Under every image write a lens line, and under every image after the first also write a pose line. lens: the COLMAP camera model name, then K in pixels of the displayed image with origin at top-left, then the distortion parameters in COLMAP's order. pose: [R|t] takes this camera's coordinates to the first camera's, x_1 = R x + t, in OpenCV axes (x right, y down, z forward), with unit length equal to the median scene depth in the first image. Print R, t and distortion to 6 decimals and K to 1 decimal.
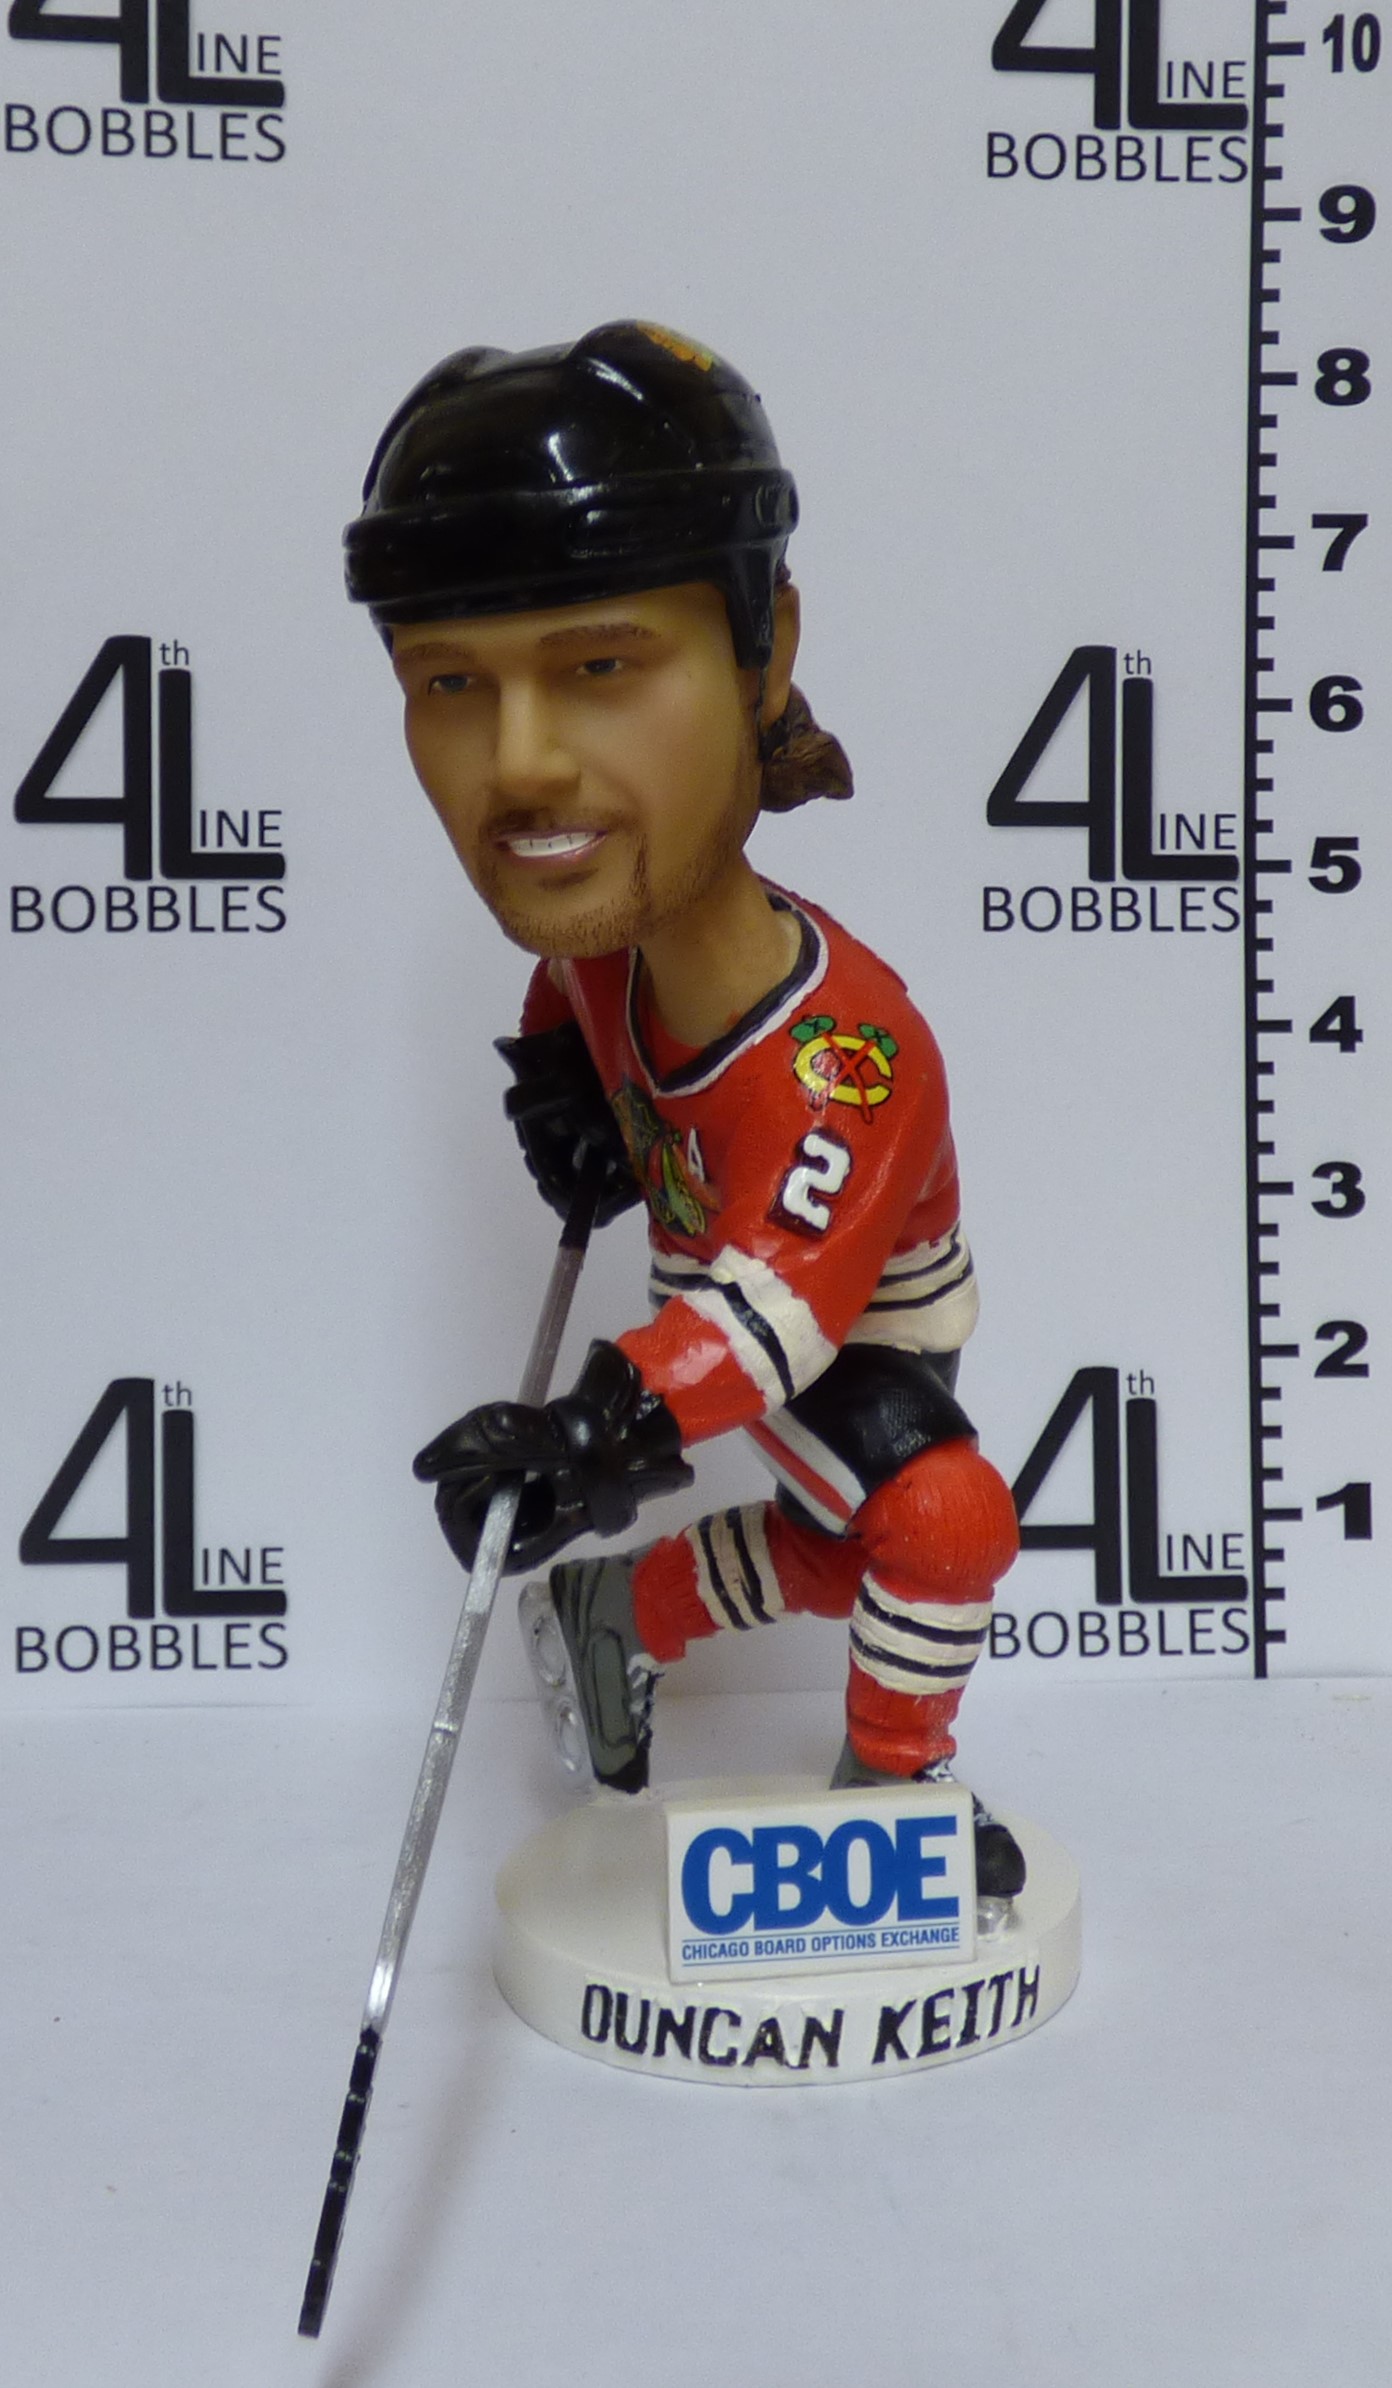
lens RADIAL K [[7028.1, 0, 586.6], [0, 7028.1, 1113.2], [0, 0, 1]] dist [0.135777, 0.000000]
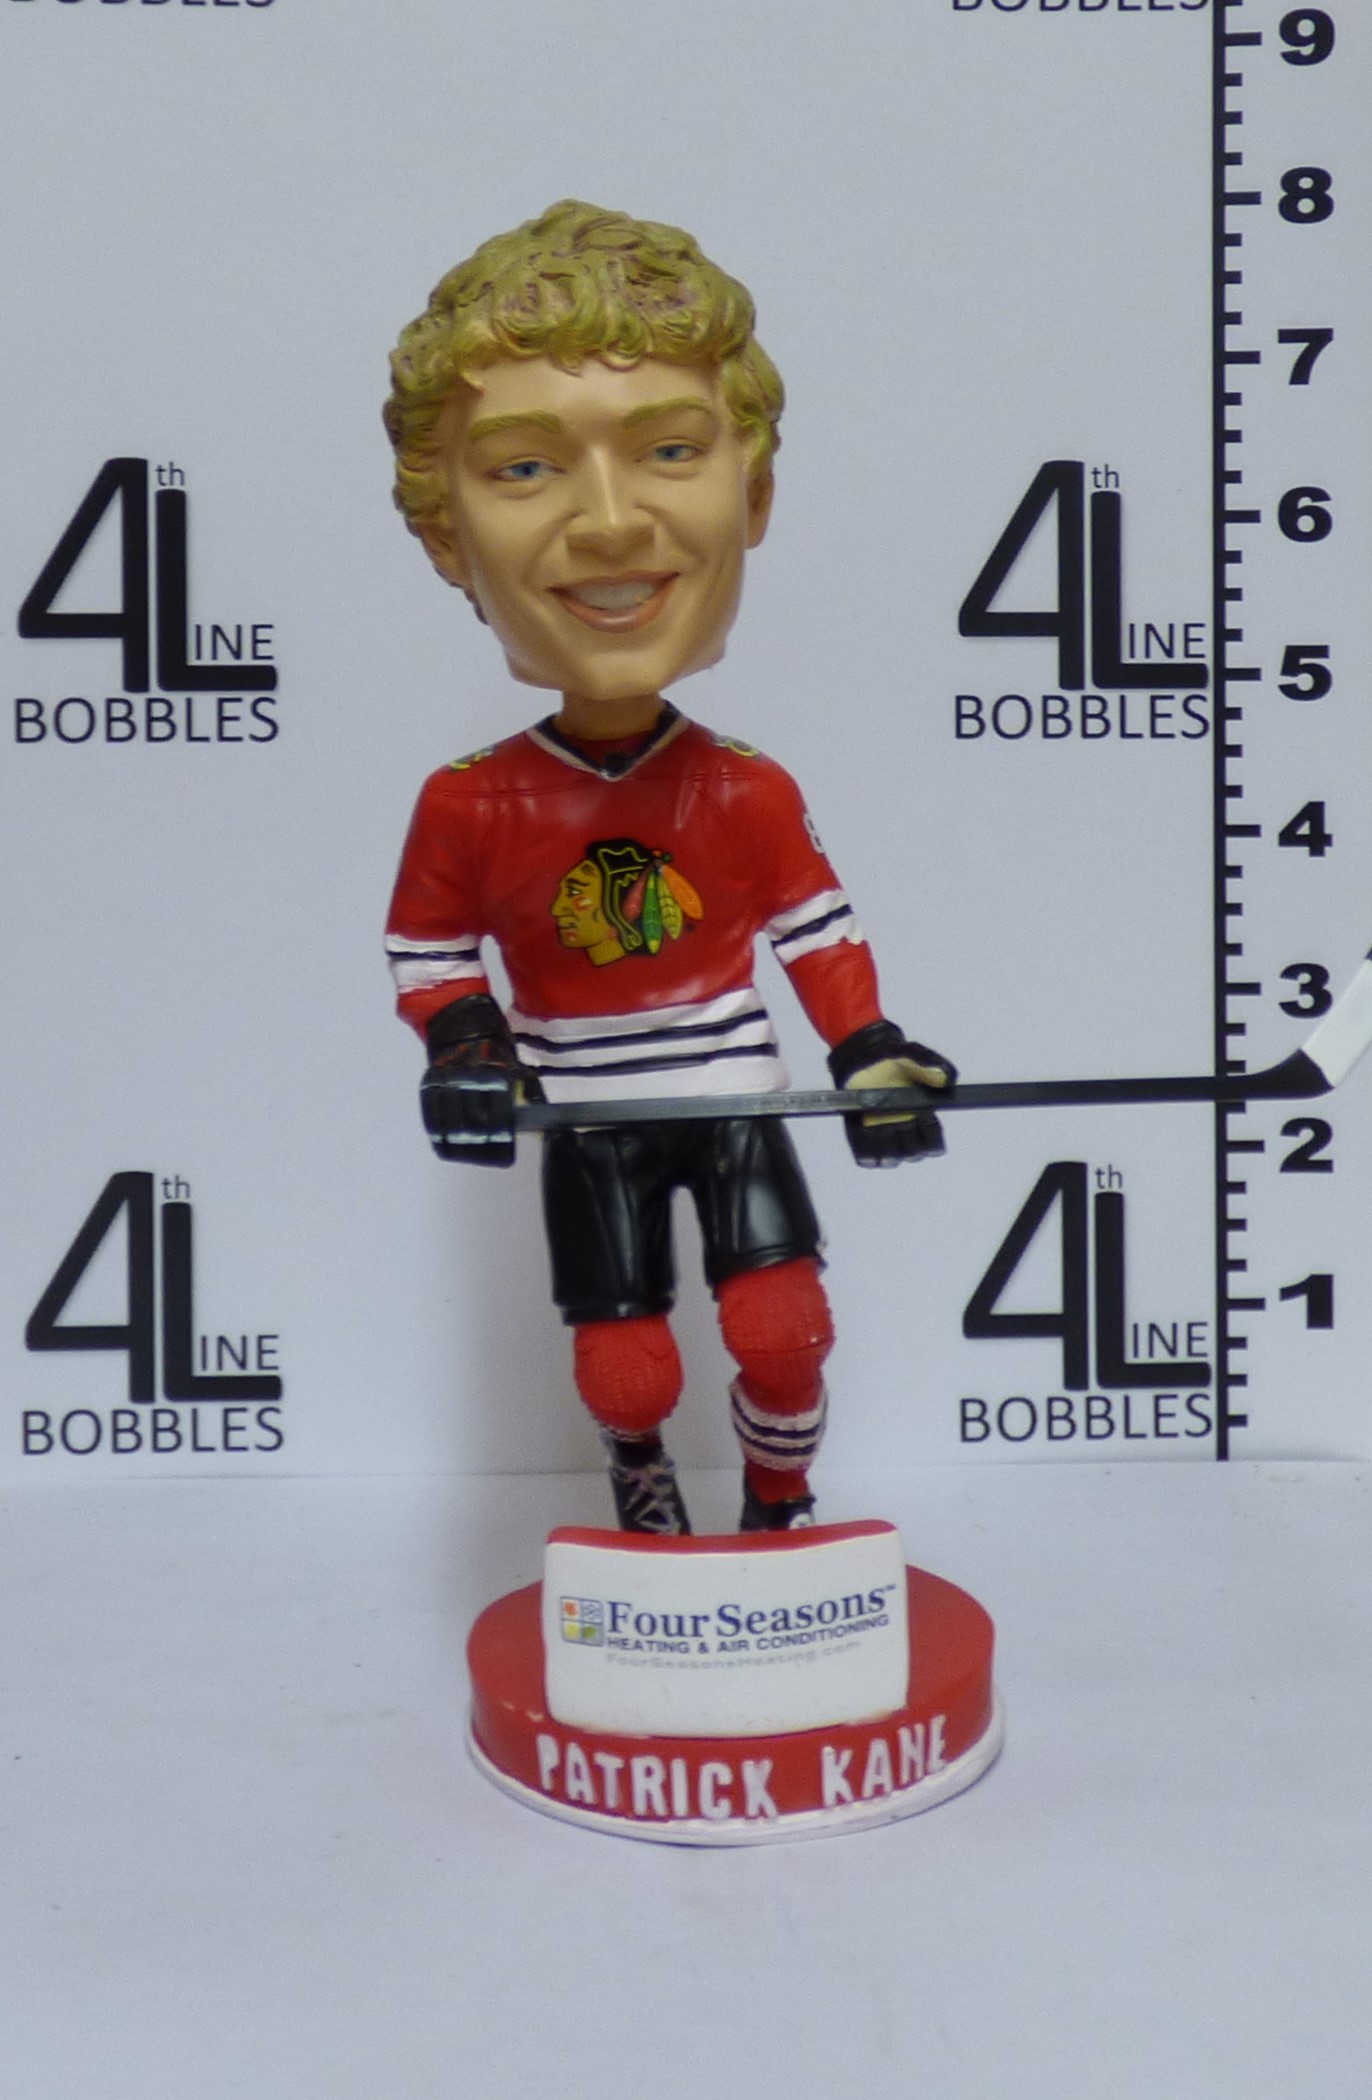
lens RADIAL K [[5031.7, 0, 572.0], [0, 5031.7, 922.7], [0, 0, 1]] dist [0.073497, 0.000000]
pose [[0.999985, -0.003286, 0.004479, -0.002964], [0.003244, 0.999952, 0.009257, -0.005998], [-0.004509, -0.009242, 0.999947, 0.264009]]
